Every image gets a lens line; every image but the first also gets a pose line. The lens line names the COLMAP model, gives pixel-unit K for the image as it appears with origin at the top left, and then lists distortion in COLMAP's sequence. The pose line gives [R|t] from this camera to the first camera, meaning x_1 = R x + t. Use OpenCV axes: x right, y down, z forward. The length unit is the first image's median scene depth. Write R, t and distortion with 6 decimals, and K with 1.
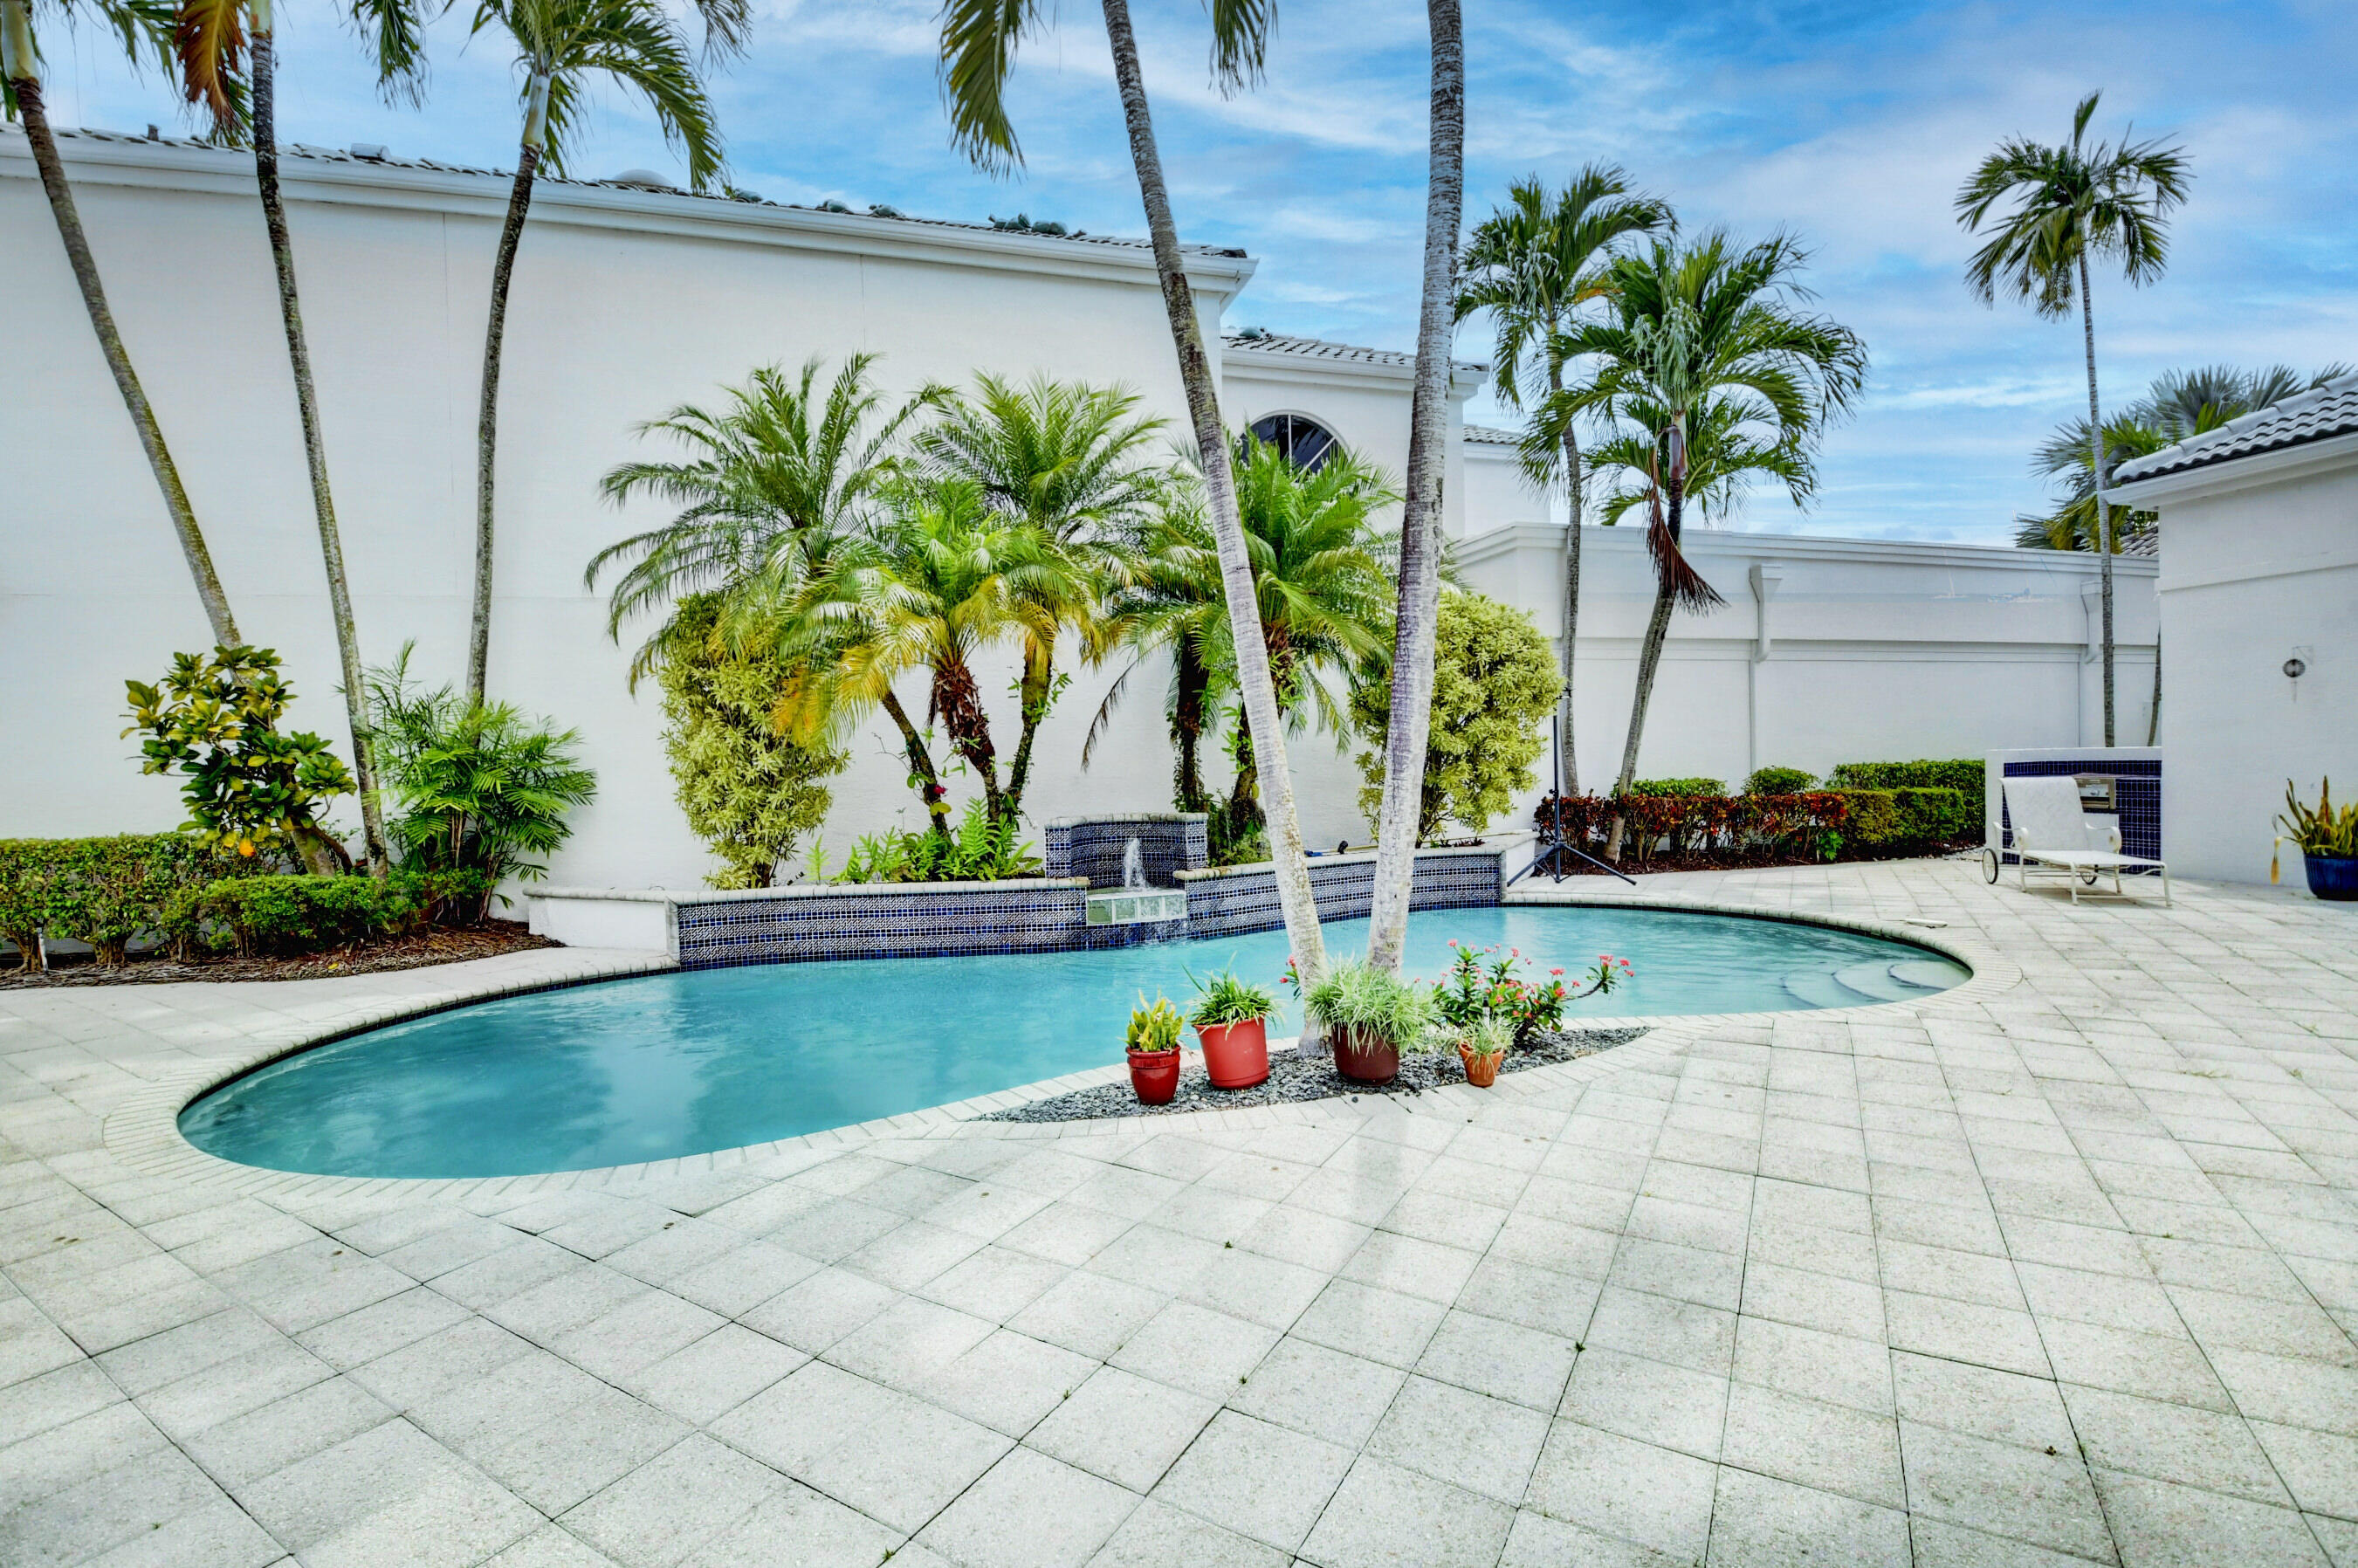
lens RADIAL K [[1046.8, 0, 1179.0], [0, 1046.8, 784.0], [0, 0, 1]] dist [0.009542, -0.021580]
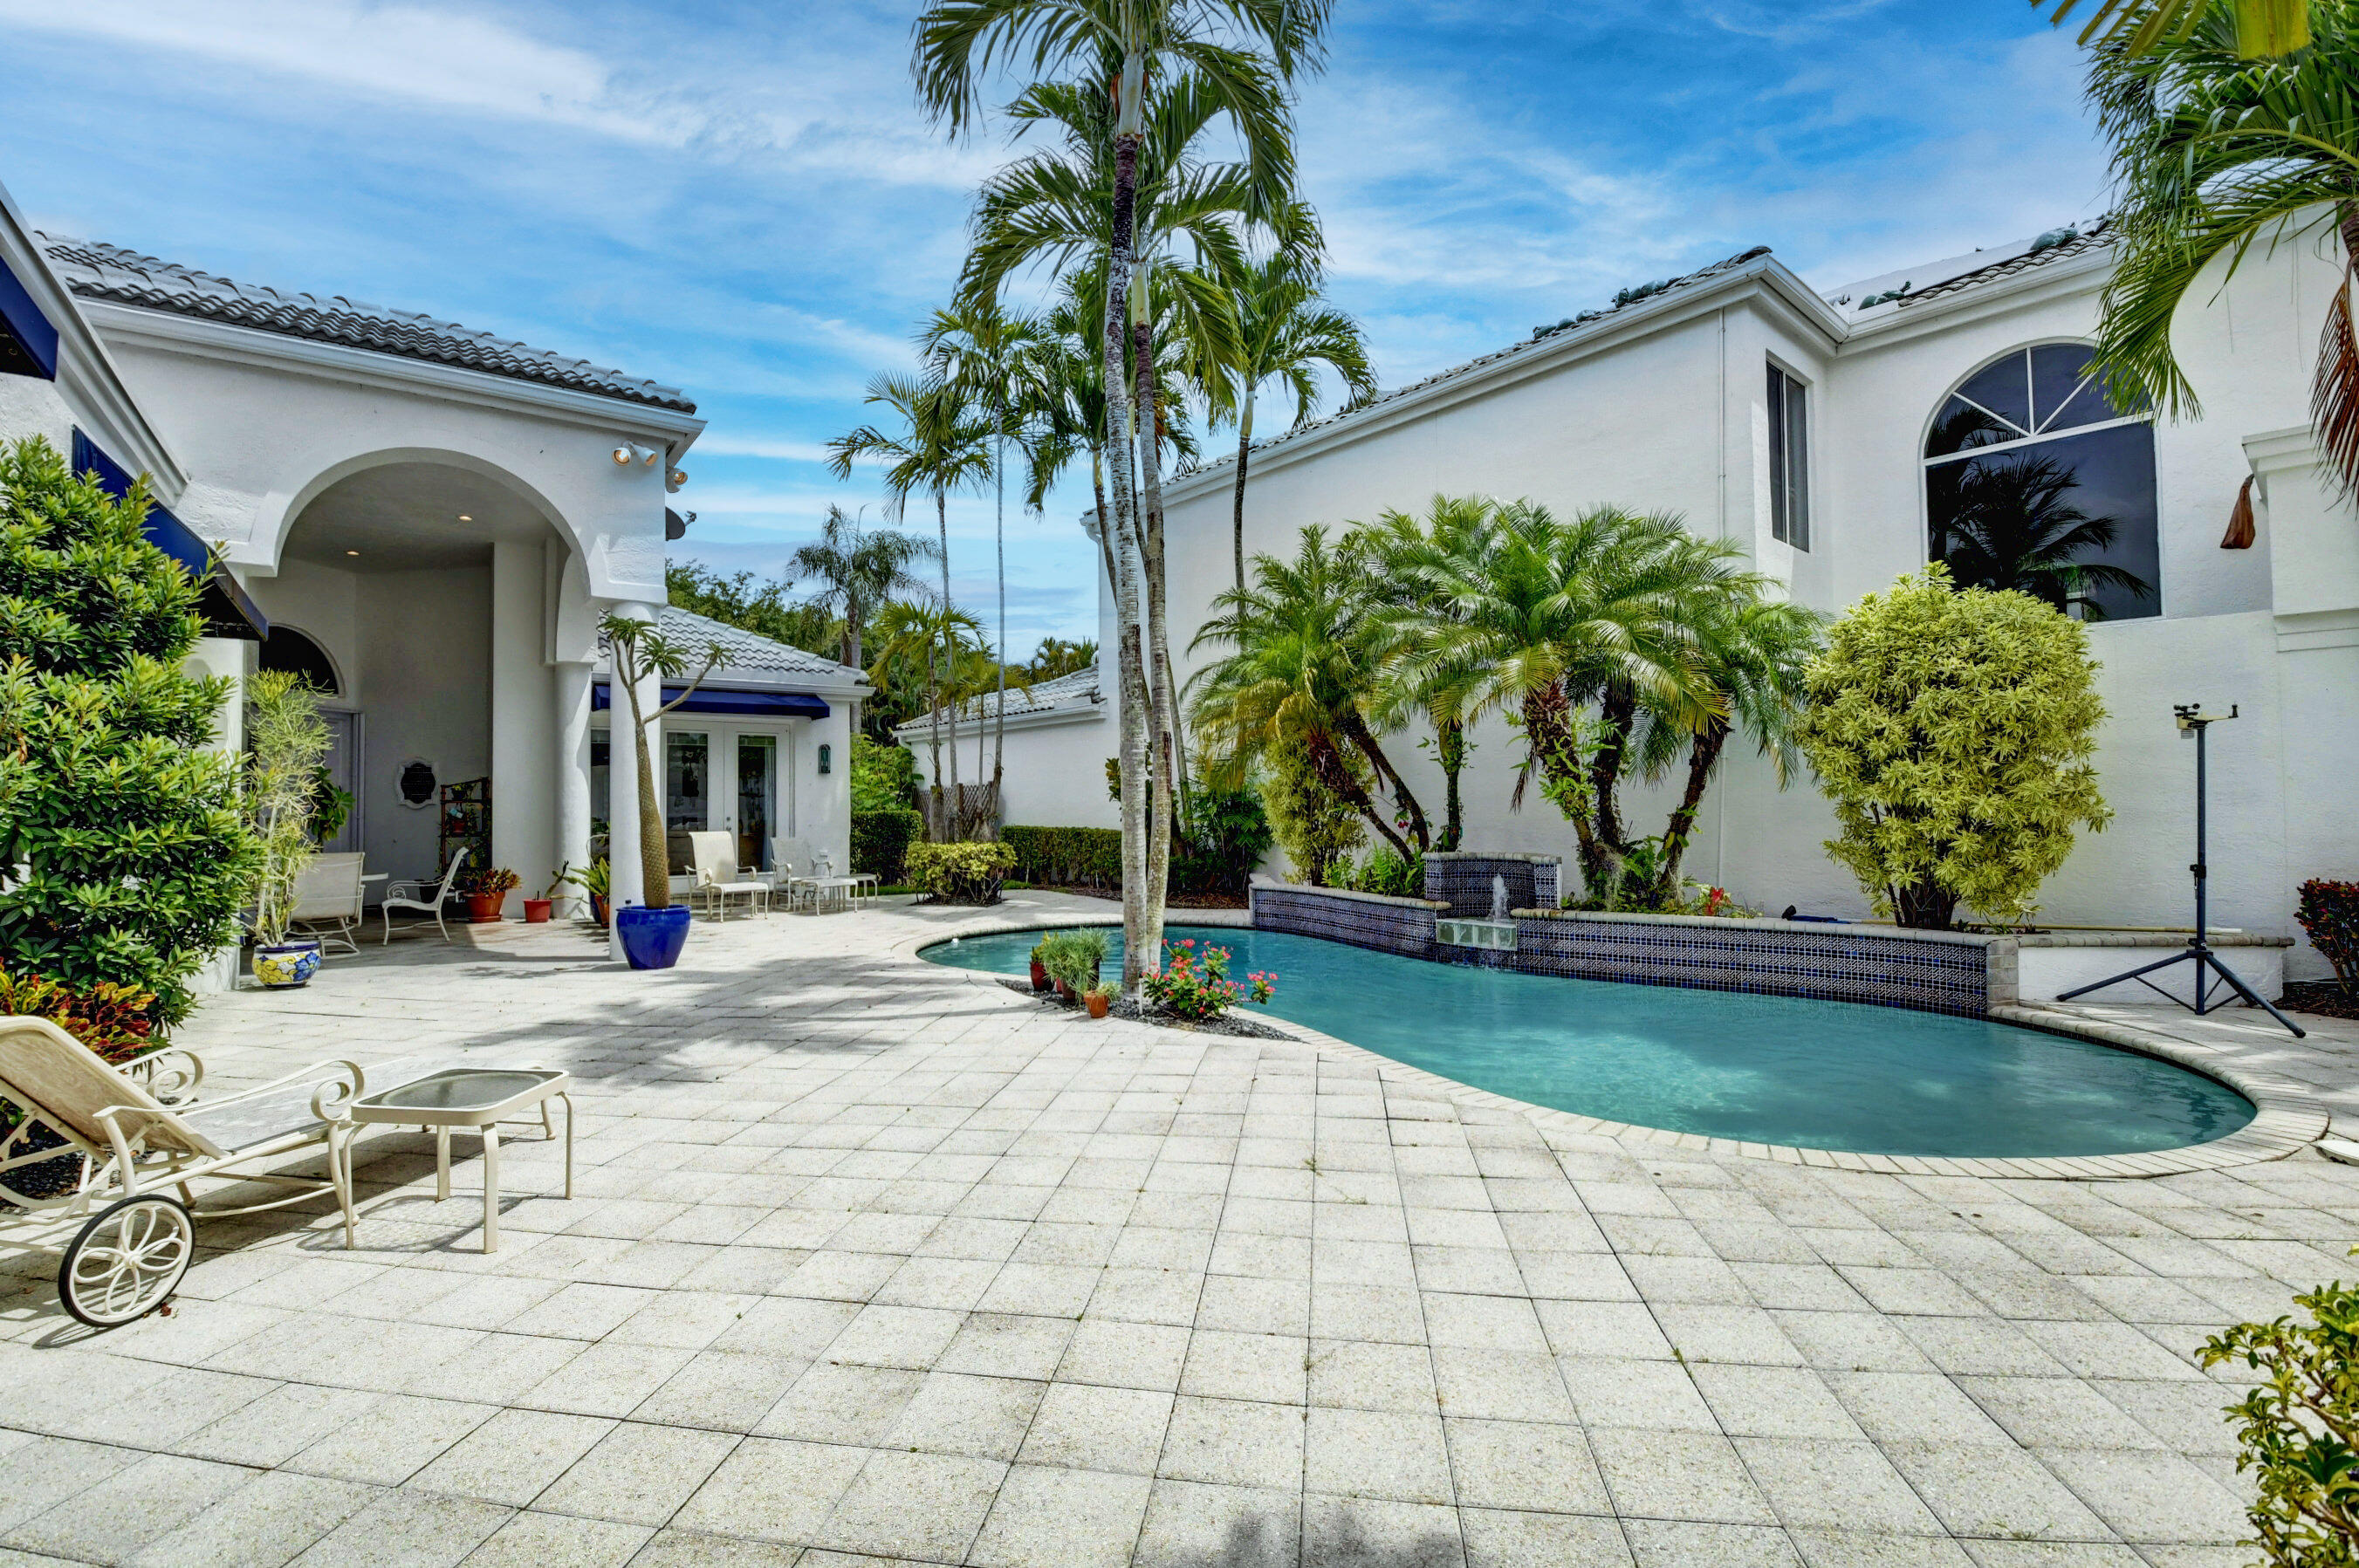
lens RADIAL K [[1018.7, 0, 1146.2], [0, 1018.7, 788.2], [0, 0, 1]] dist [-0.000018, -0.009476]
pose [[0.384406, 0.009723, -0.923113, 0.836667], [-0.022525, 0.999746, 0.001151, -0.035726], [0.922889, 0.020351, 0.384527, 0.219588]]
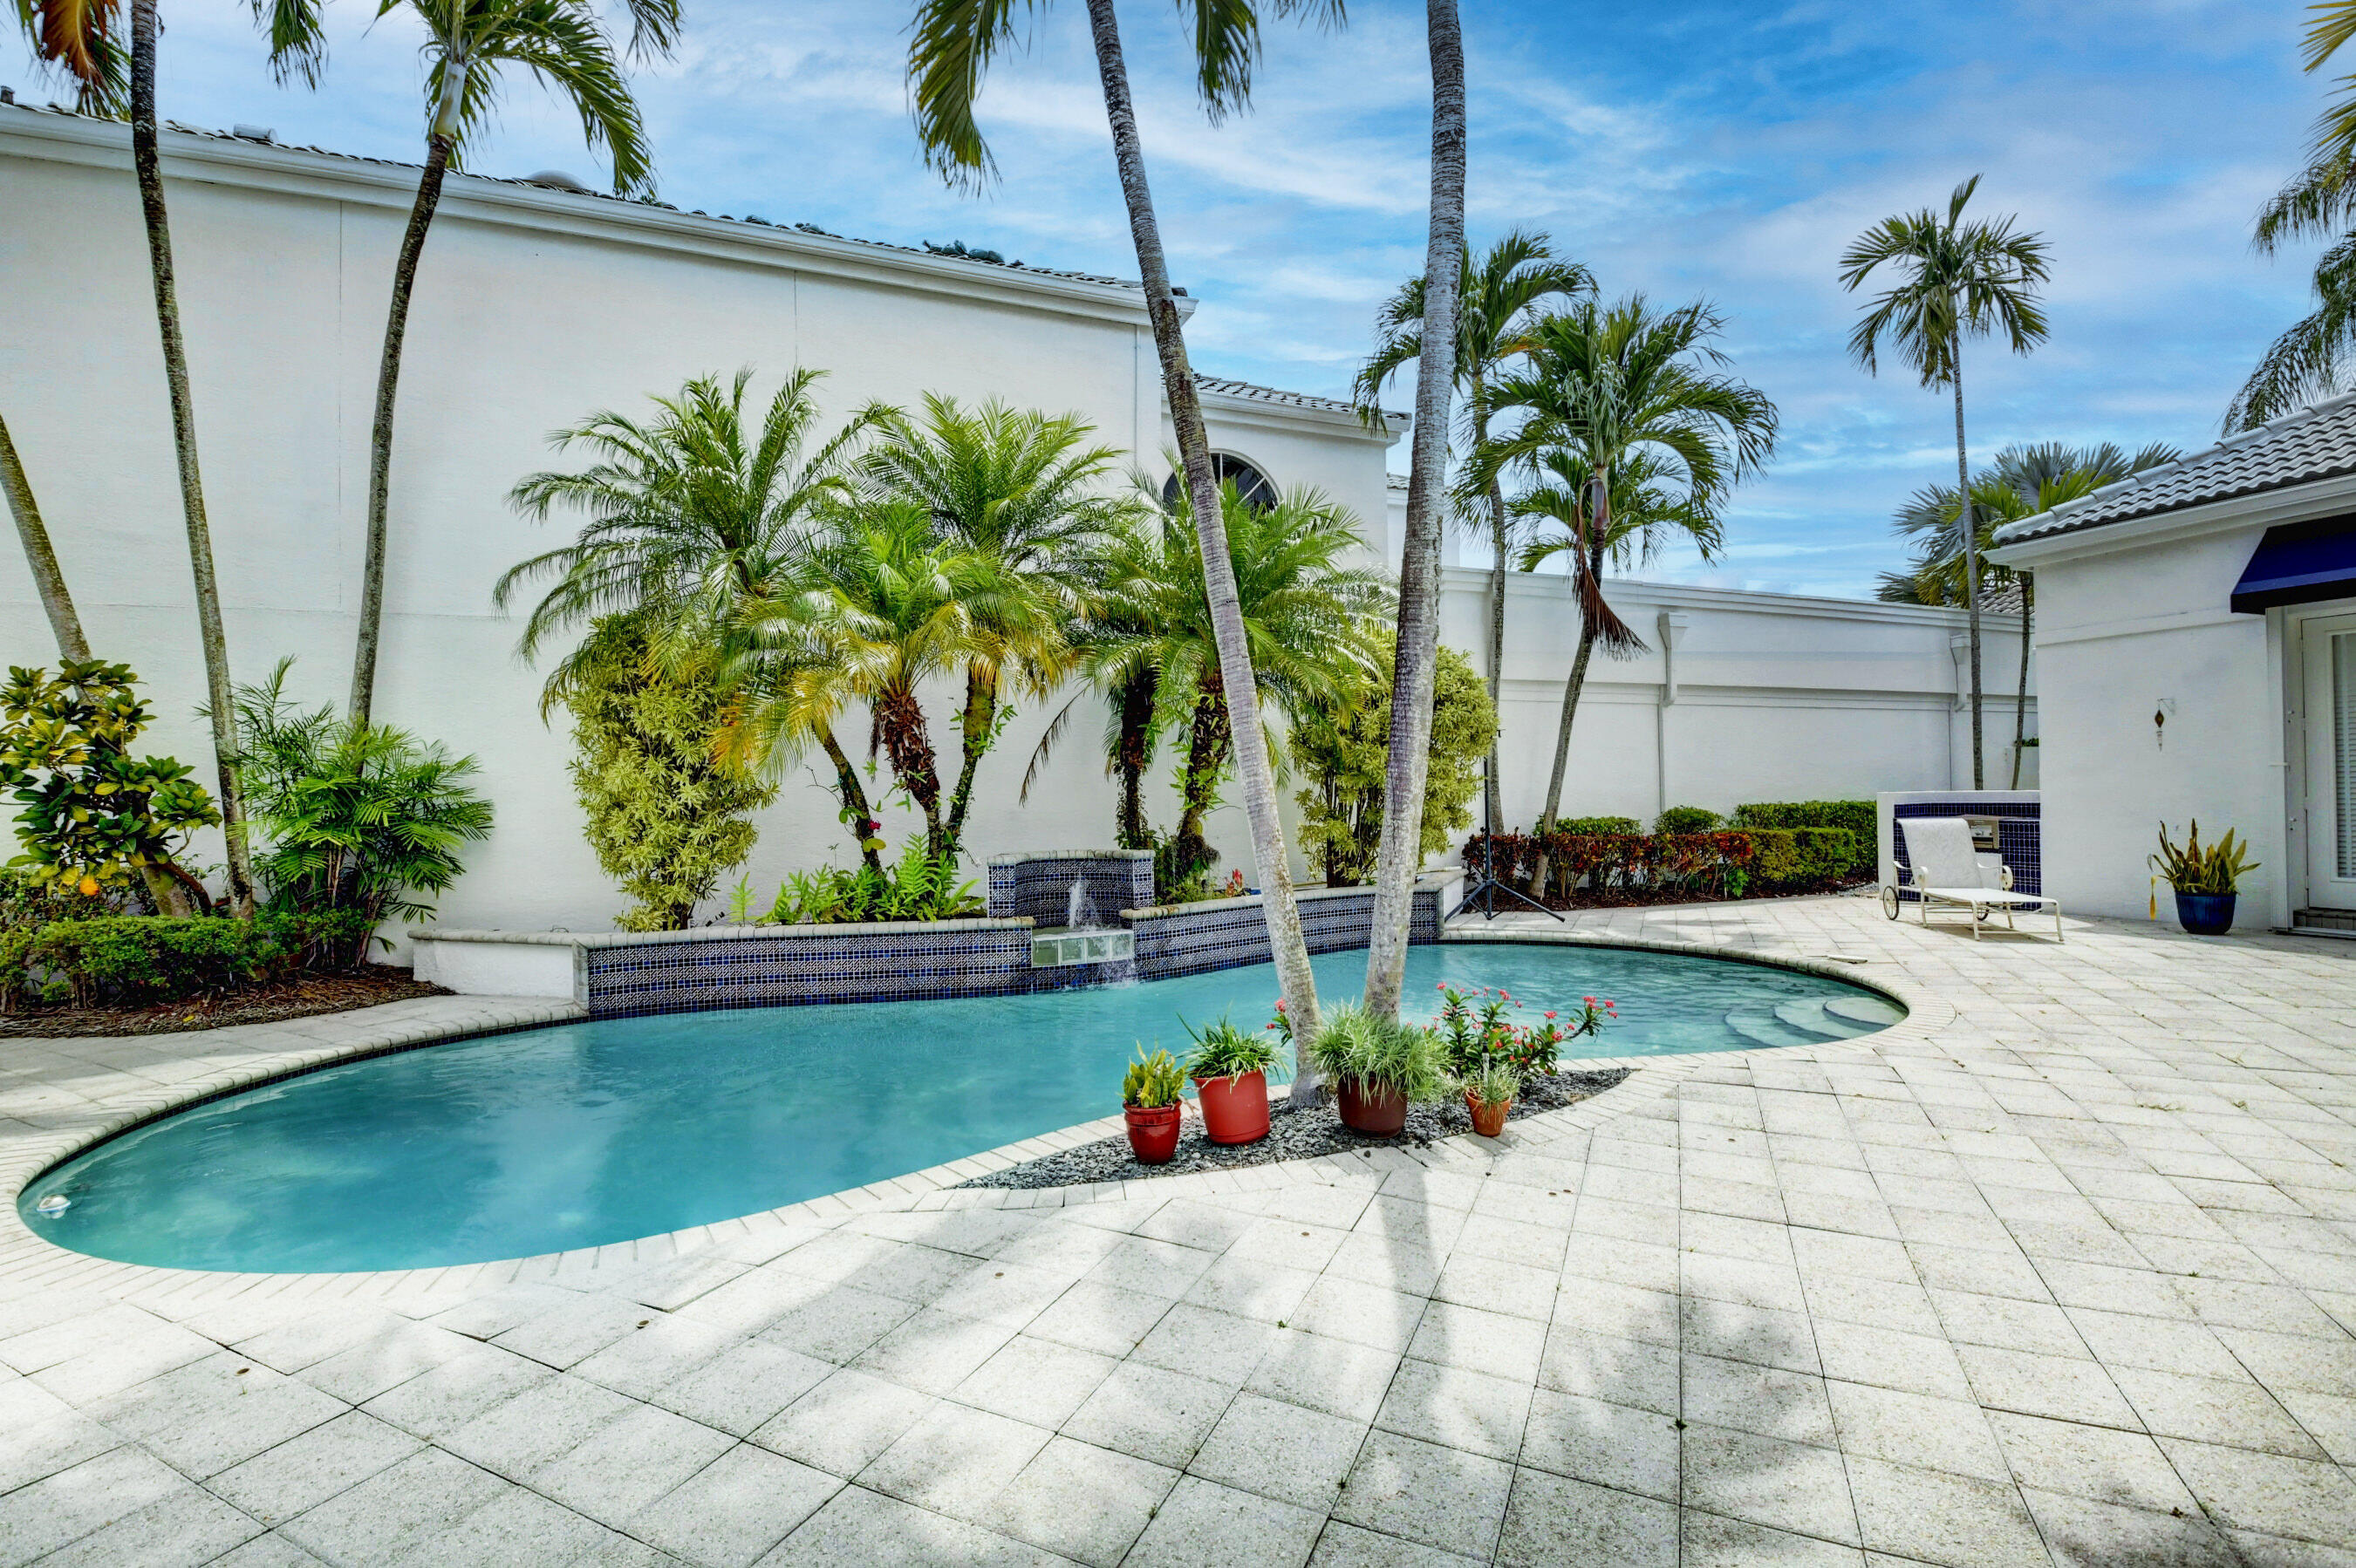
lens RADIAL K [[1045.9, 0, 1180.8], [0, 1045.9, 785.5], [0, 0, 1]] dist [-0.000340, -0.013983]
pose [[0.995072, 0.009249, 0.098723, -0.046051], [-0.006157, 0.999482, -0.031579, -0.002200], [-0.098964, 0.030815, 0.994614, 0.025141]]
